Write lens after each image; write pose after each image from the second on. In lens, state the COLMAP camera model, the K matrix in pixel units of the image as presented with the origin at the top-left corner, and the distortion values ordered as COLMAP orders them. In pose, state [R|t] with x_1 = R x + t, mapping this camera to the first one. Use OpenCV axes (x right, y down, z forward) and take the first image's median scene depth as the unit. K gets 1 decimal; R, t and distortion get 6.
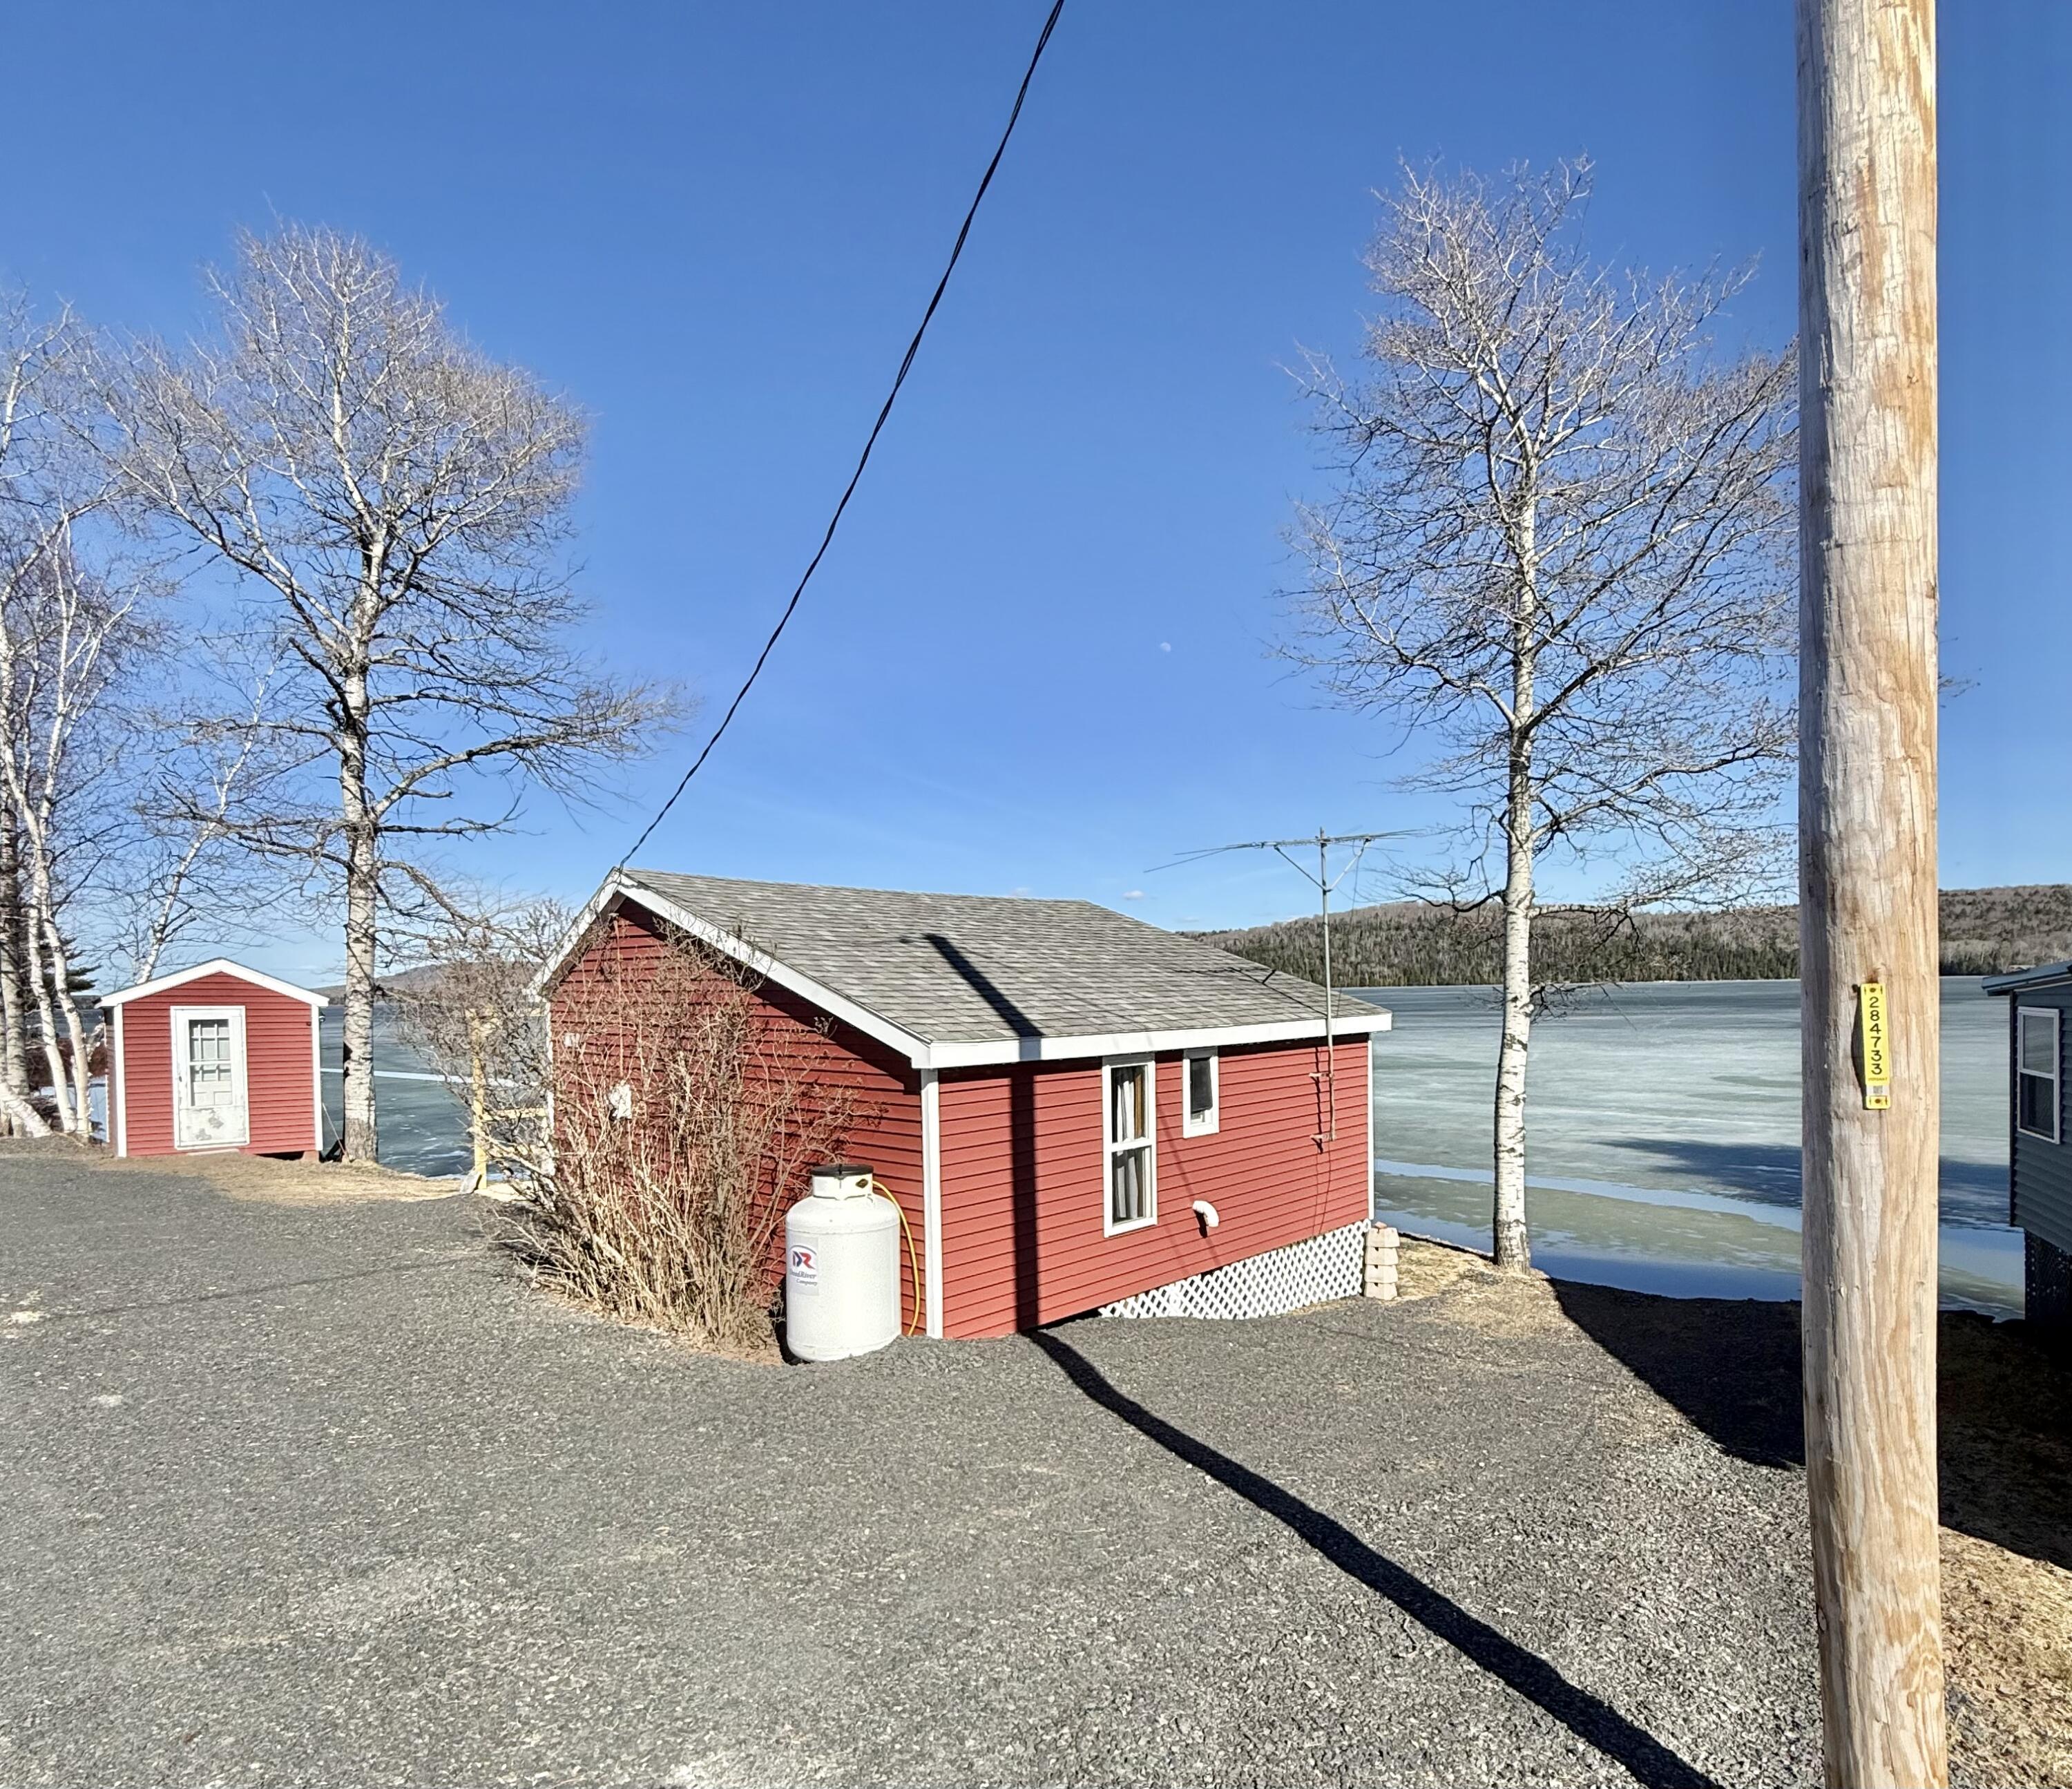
lens RADIAL K [[1141.8, 0, 1033.2], [0, 1141.8, 1021.1], [0, 0, 1]] dist [0.001534, -0.000572]
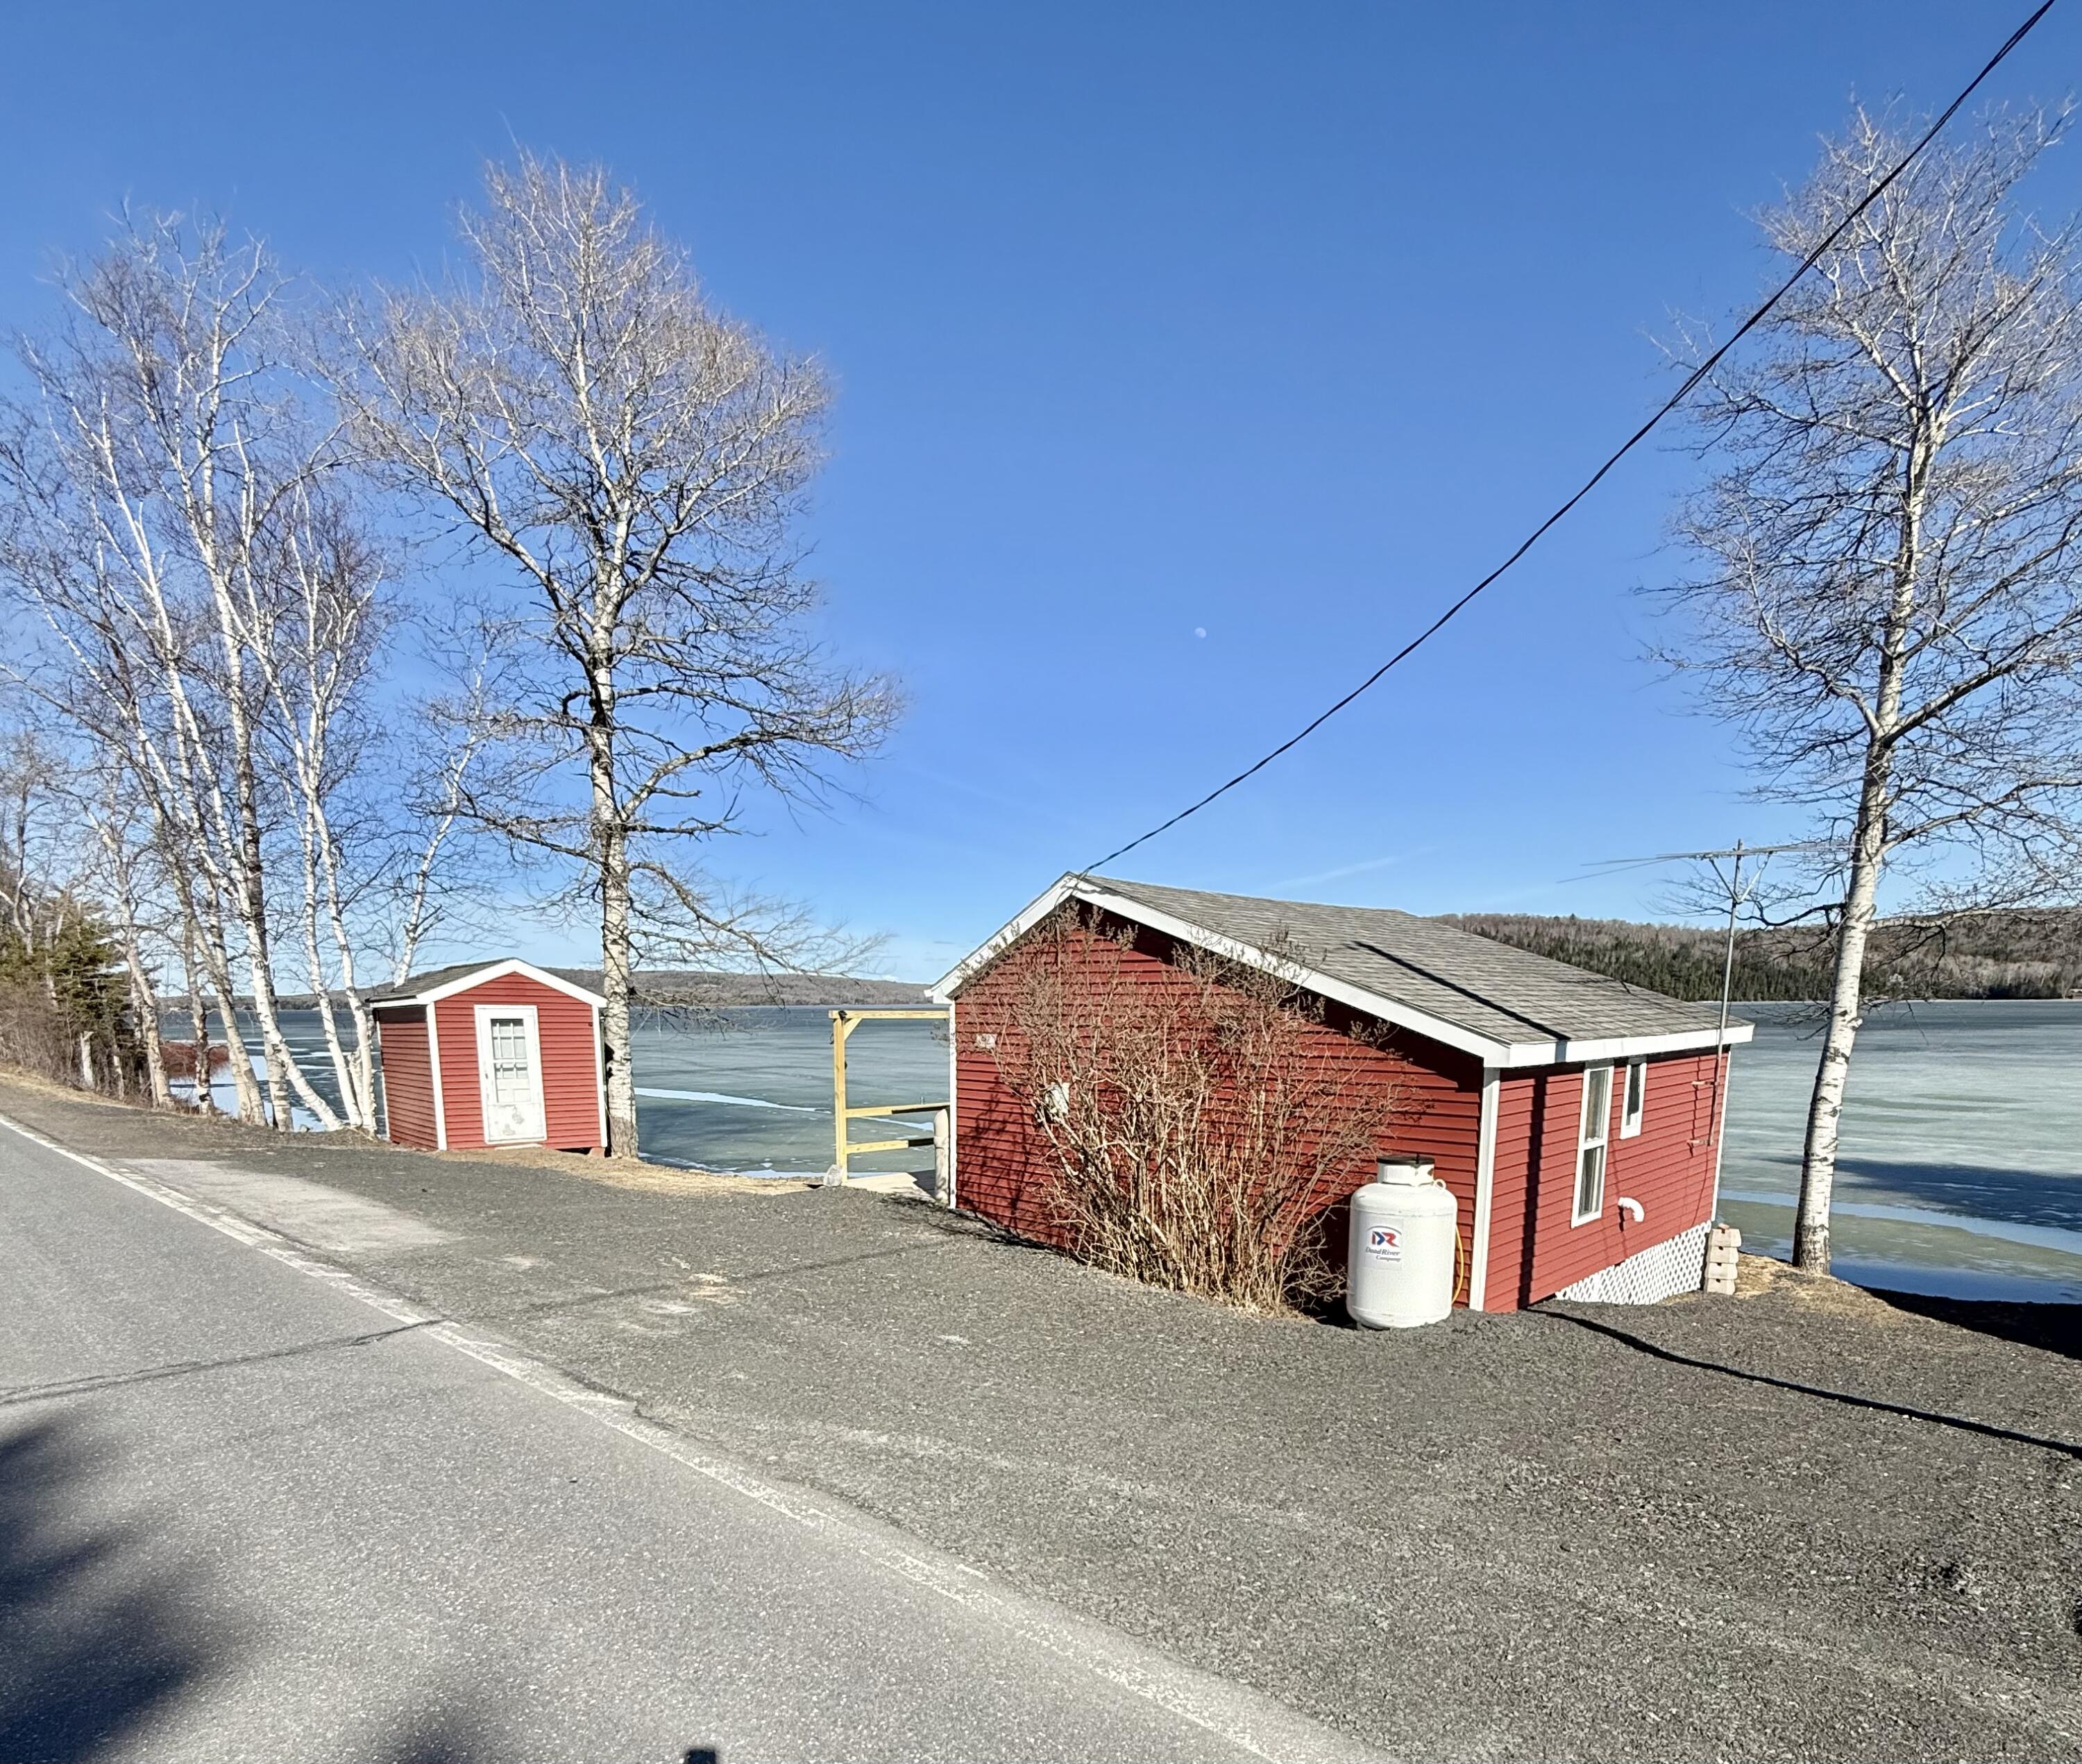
lens RADIAL K [[1149.5, 0, 1037.5], [0, 1149.5, 1202.9], [0, 0, 1]] dist [-0.001663, 0.000410]
pose [[0.999834, 0.014186, -0.011477, -0.226201], [-0.012371, 0.989335, 0.145129, 0.006796], [0.013413, -0.144963, 0.989346, -0.045377]]
